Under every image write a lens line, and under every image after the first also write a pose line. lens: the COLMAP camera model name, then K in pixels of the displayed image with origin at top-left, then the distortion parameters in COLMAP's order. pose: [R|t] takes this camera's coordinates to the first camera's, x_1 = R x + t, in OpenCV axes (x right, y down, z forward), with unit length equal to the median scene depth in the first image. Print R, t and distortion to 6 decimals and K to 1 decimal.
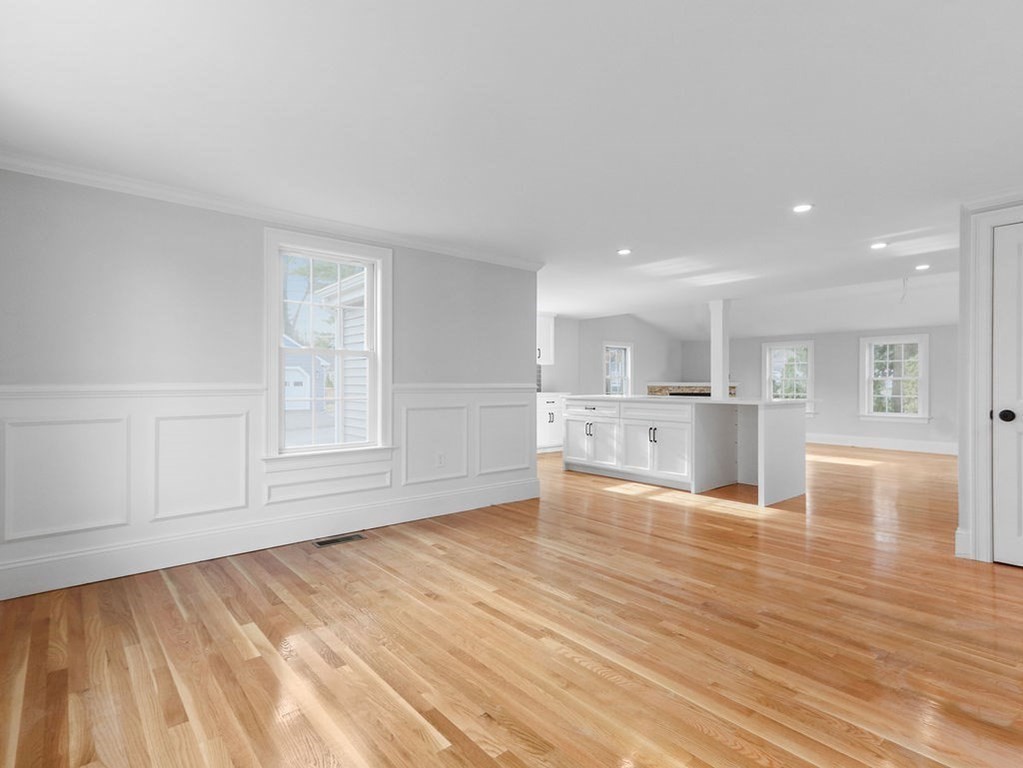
lens RADIAL K [[540.3, 0, 505.3], [0, 540.3, 384.3], [0, 0, 1]] dist [0.028071, 0.000372]
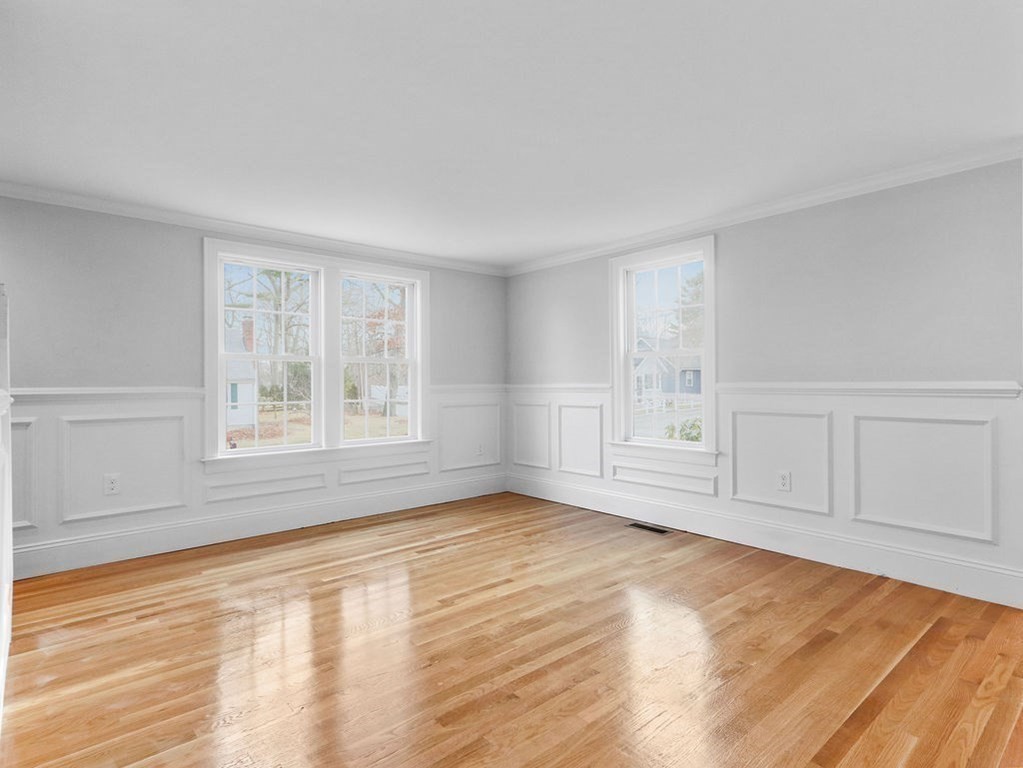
lens RADIAL K [[540.3, 0, 505.3], [0, 540.3, 384.3], [0, 0, 1]] dist [0.028071, 0.000372]
pose [[0.013401, 0.002266, -0.999908, 0.767864], [0.004918, 0.999985, 0.002333, -0.002971], [0.999898, -0.004949, 0.013390, 0.701375]]
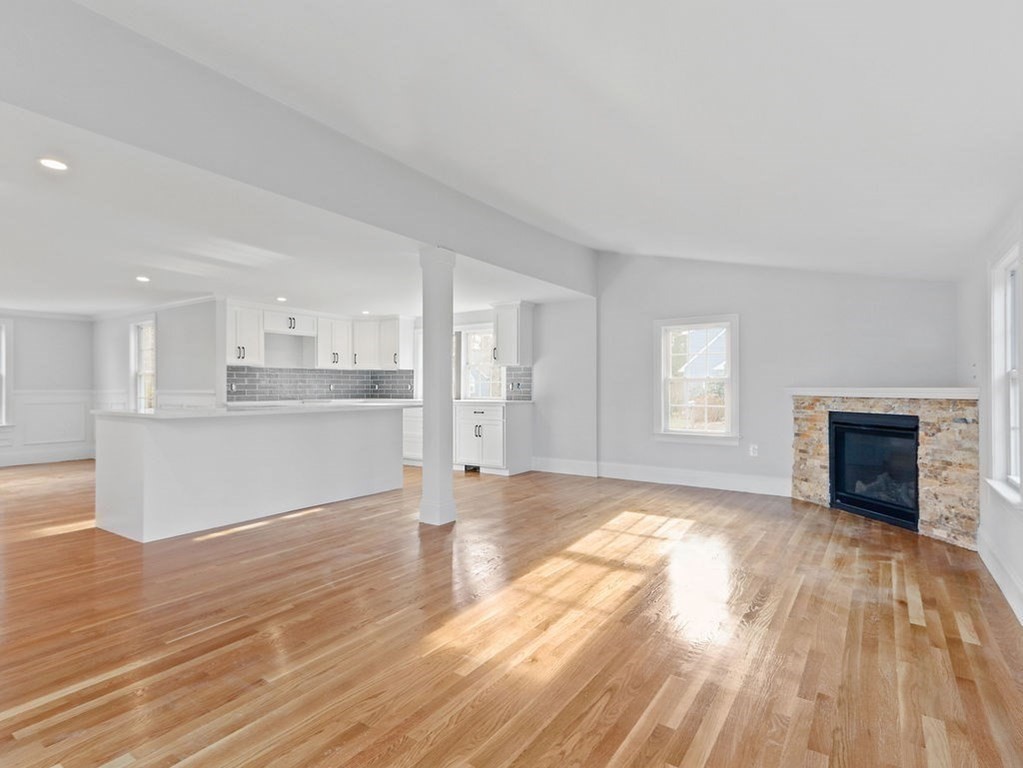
lens RADIAL K [[528.7, 0, 506.3], [0, 528.7, 388.3], [0, 0, 1]] dist [0.027746, -0.000184]
pose [[0.253544, -0.001345, -0.967323, 1.932181], [-0.001111, 0.999998, -0.001681, -0.006136], [0.967323, 0.001501, 0.253542, 1.825321]]
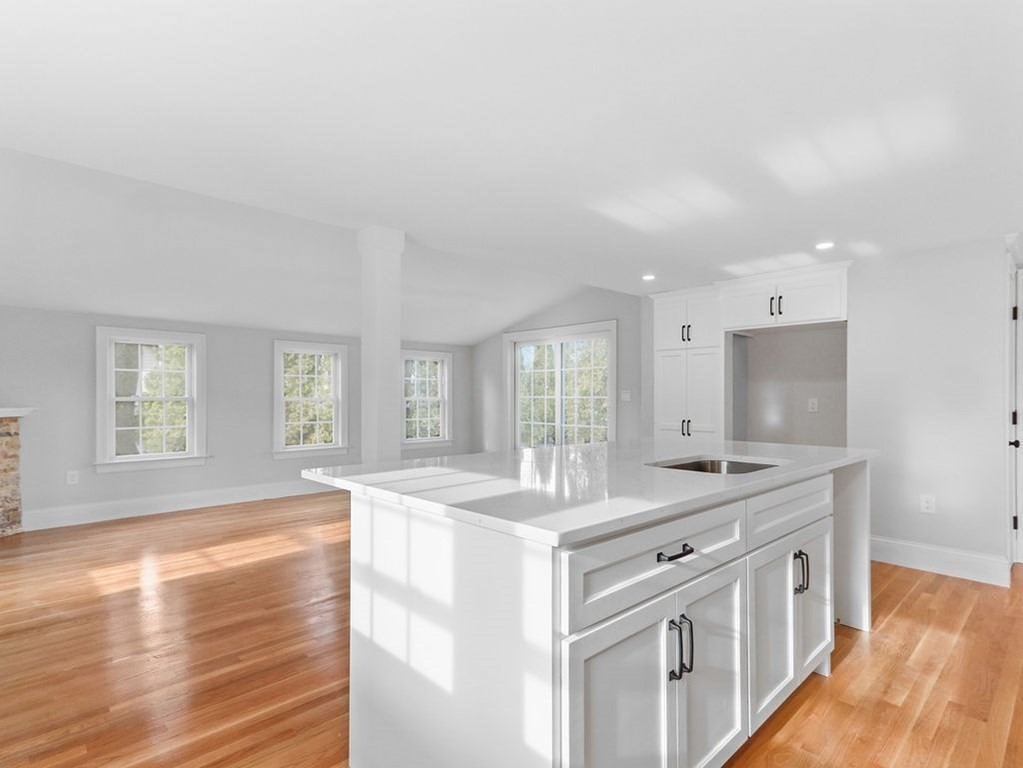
lens RADIAL K [[524.6, 0, 510.8], [0, 524.6, 393.2], [0, 0, 1]] dist [0.019316, -0.000439]
pose [[-0.063452, 0.005951, 0.997967, -0.087067], [0.001473, 0.999982, -0.005870, -0.034347], [-0.997984, 0.001097, -0.063460, 1.814432]]
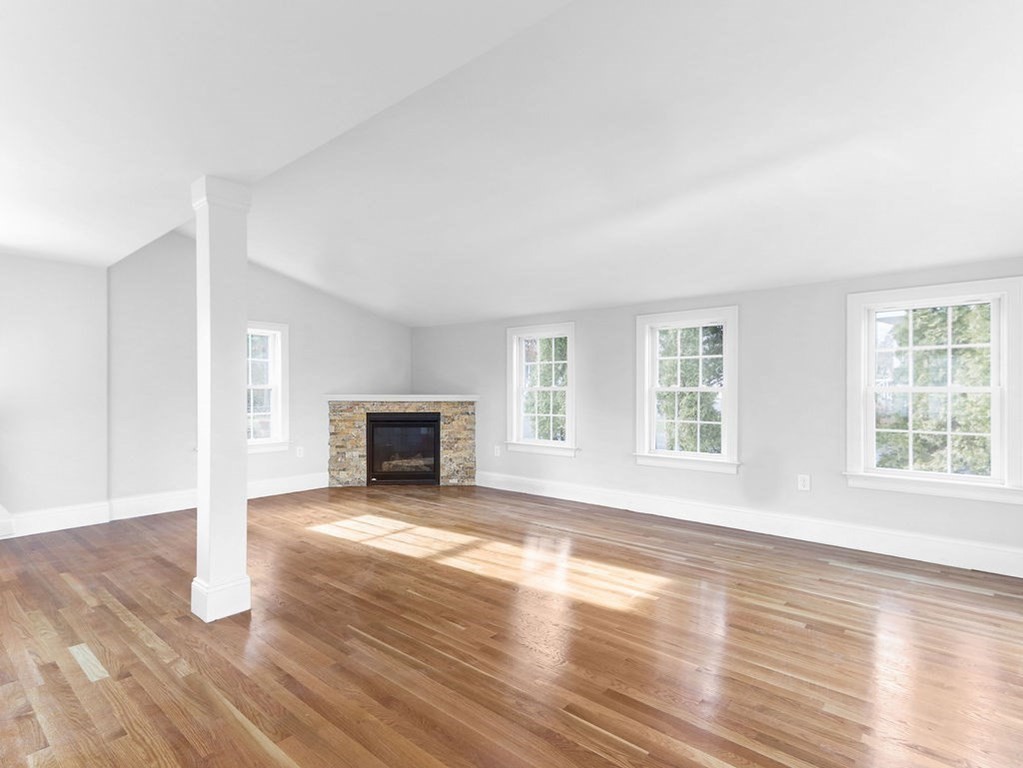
lens RADIAL K [[528.7, 0, 506.3], [0, 528.7, 388.3], [0, 0, 1]] dist [0.027746, -0.000184]
pose [[0.987572, 0.001183, 0.157163, 1.053184], [-0.000089, 0.999976, -0.006966, -0.018751], [-0.157168, 0.006865, 0.987548, 1.185101]]
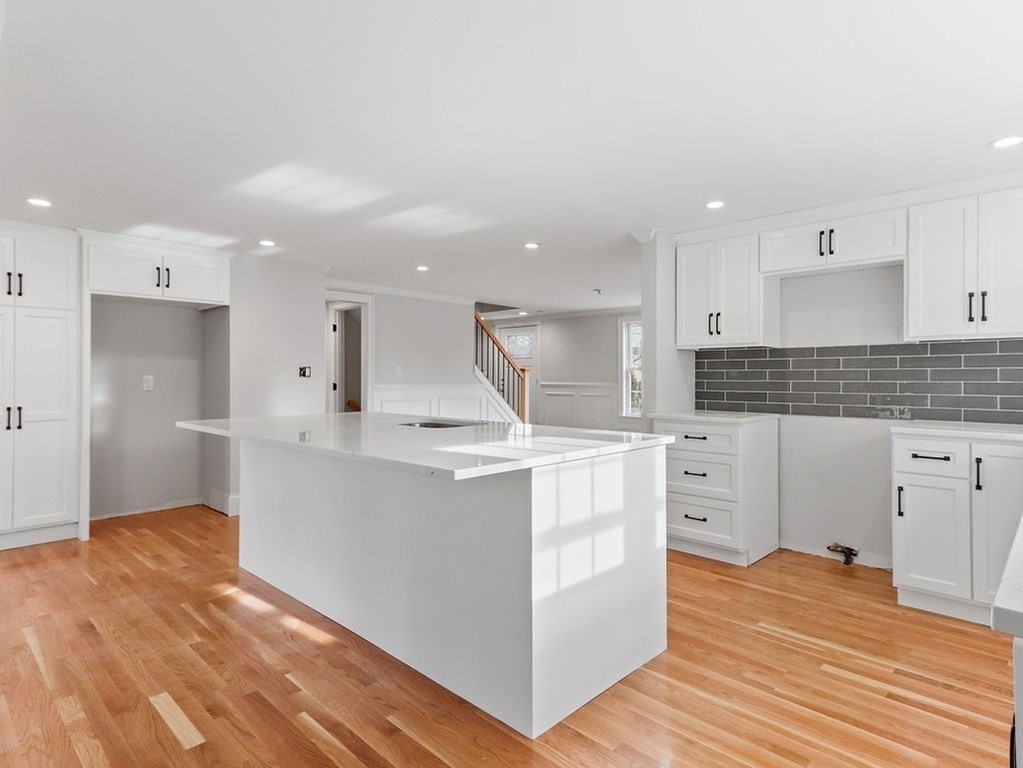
lens RADIAL K [[563.7, 0, 517.4], [0, 563.7, 370.5], [0, 0, 1]] dist [0.035369, 0.000227]
pose [[-0.993109, -0.003001, -0.117154, 0.445094], [-0.002346, 0.999981, -0.005725, -0.036157], [0.117169, -0.005410, -0.993097, 2.410881]]
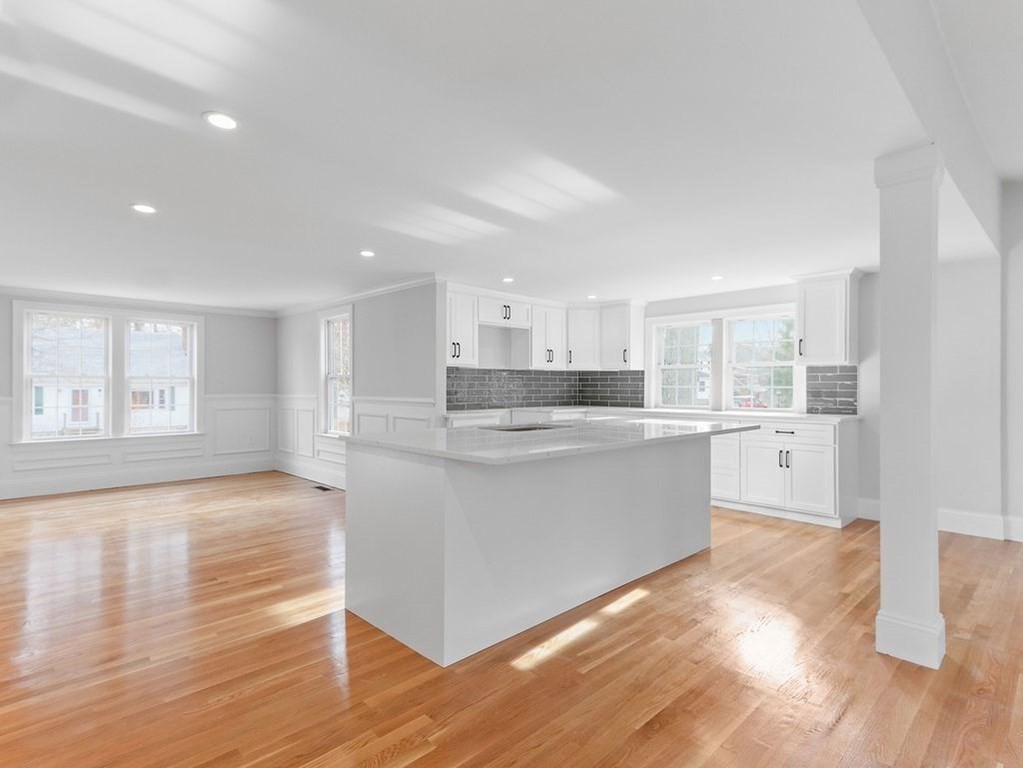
lens RADIAL K [[528.7, 0, 506.3], [0, 528.7, 388.3], [0, 0, 1]] dist [0.027746, -0.000184]
pose [[0.069851, 0.002904, -0.997553, 1.383230], [-0.004327, 0.999987, 0.002608, -0.030842], [0.997548, 0.004134, 0.069863, 1.449252]]
